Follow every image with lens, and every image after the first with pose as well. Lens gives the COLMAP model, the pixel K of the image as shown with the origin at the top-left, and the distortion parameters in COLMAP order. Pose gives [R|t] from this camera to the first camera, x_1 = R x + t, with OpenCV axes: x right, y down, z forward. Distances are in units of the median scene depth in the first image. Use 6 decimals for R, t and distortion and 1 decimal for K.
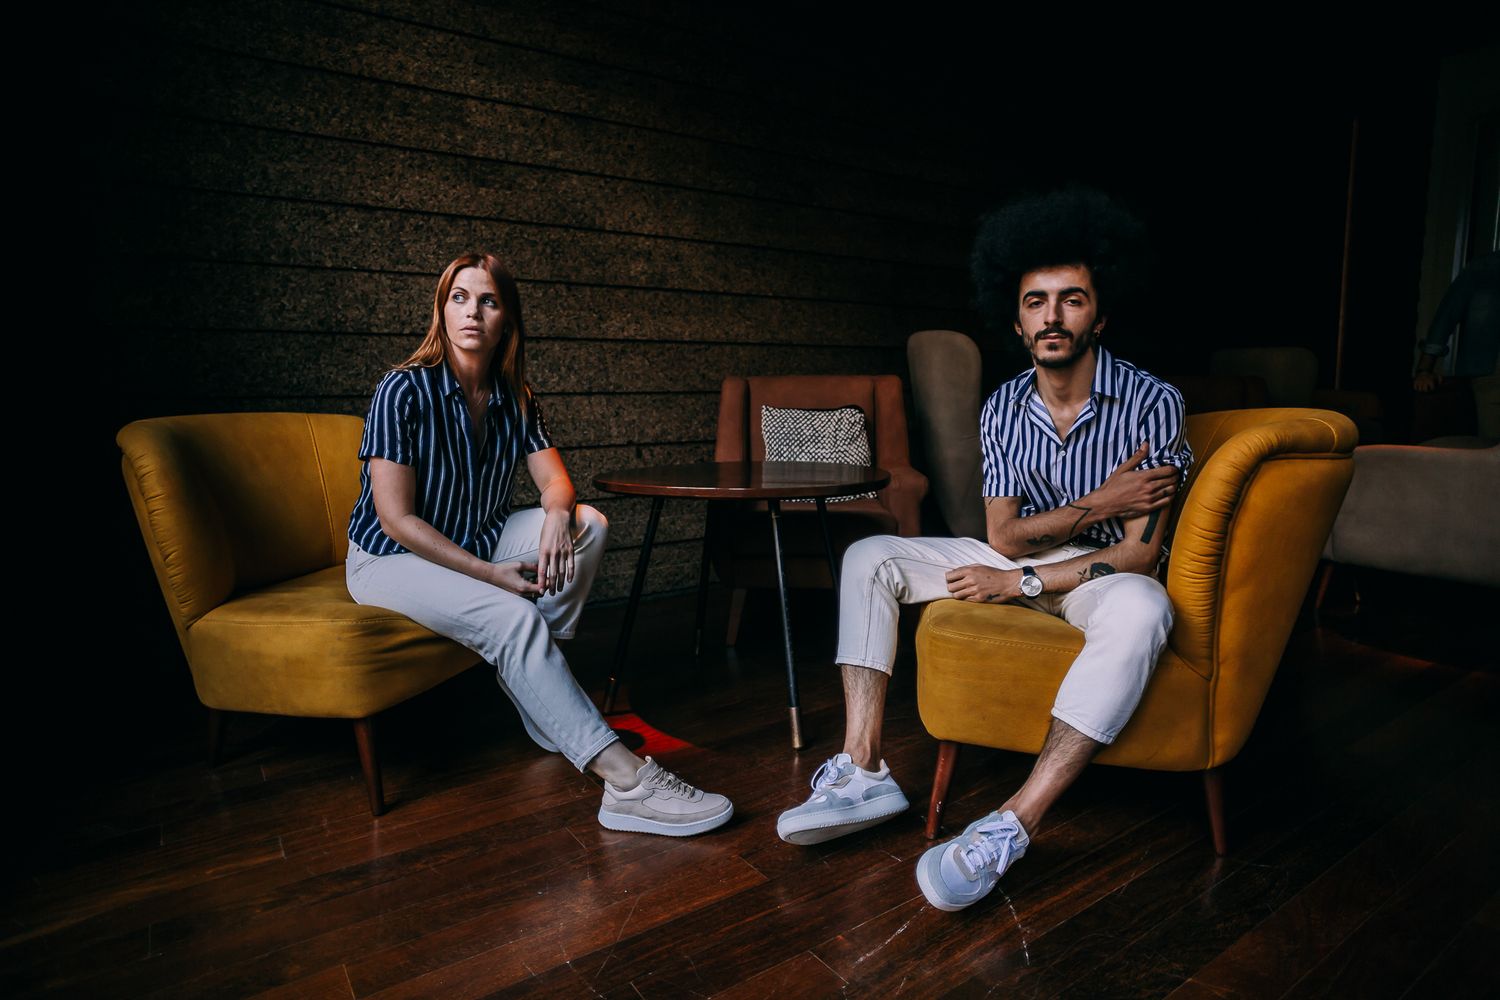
lens RADIAL K [[866.2, 0, 755.1], [0, 866.2, 488.5], [0, 0, 1]] dist [-0.058946, 0.043078]
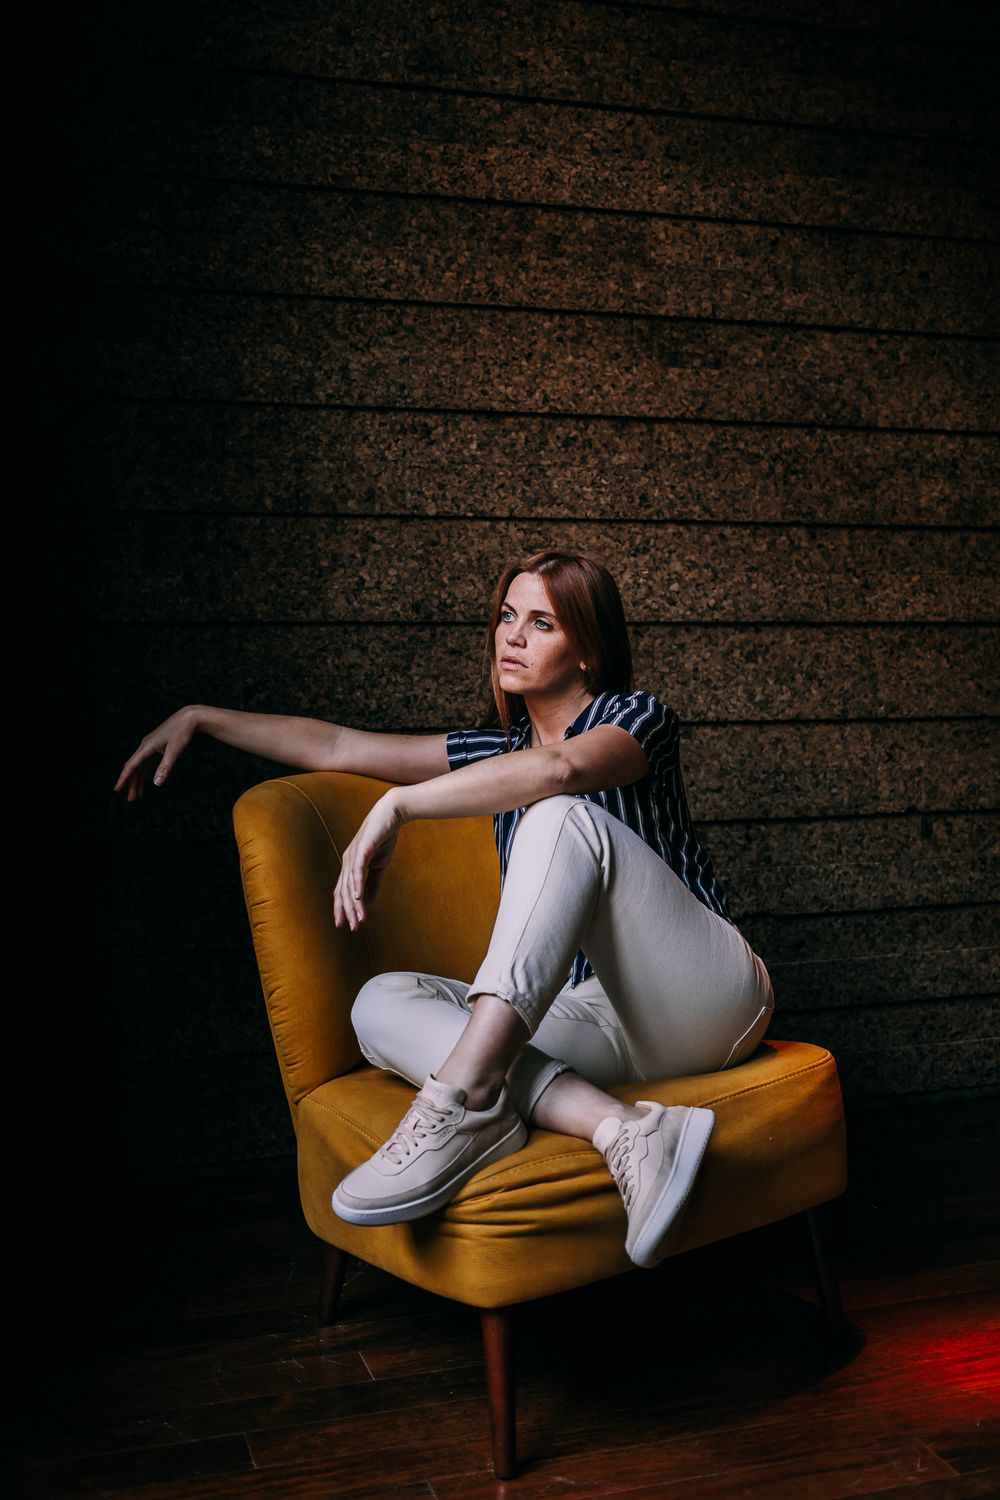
lens RADIAL K [[1650.0, 0, 501.9], [0, 1650.0, 751.5], [0, 0, 1]] dist [-0.033908, 0.000000]
pose [[0.953900, 0.014081, -0.299793, -0.093720], [-0.031711, 0.998036, -0.054021, -0.029662], [0.298444, 0.061037, 0.952473, -0.077767]]
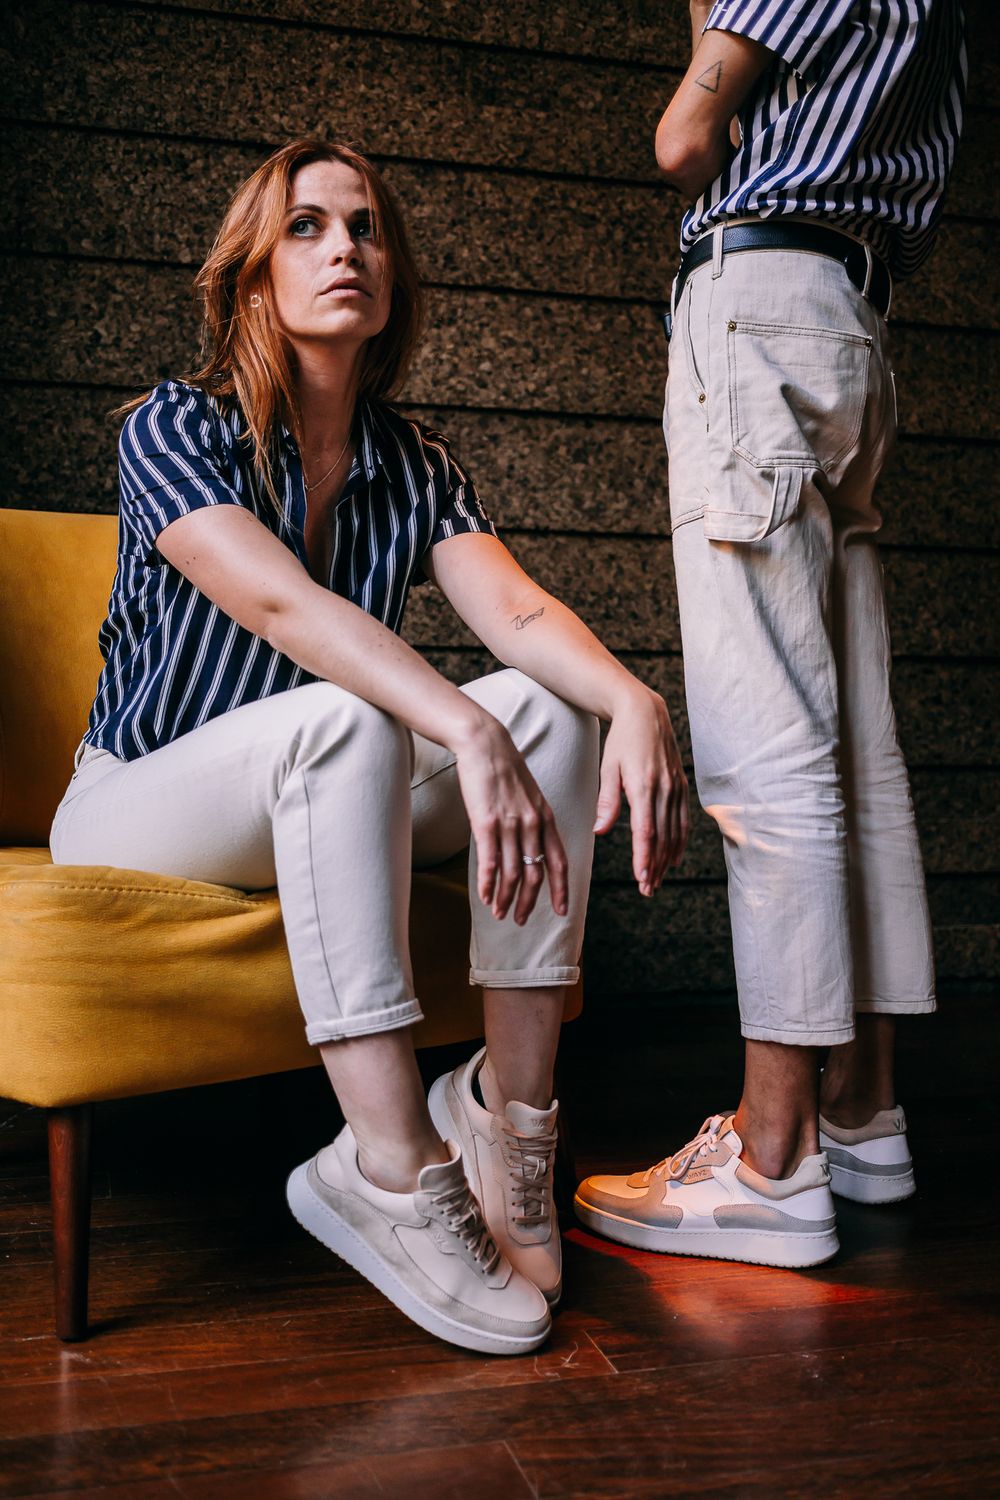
lens RADIAL K [[1650.0, 0, 496.8], [0, 1650.0, 755.7], [0, 0, 1]] dist [-0.033908, 0.000000]
pose [[0.942434, 0.037279, -0.332306, 0.010114], [-0.059548, 0.996592, -0.057080, 0.071944], [0.329046, 0.073582, 0.941443, 0.152049]]
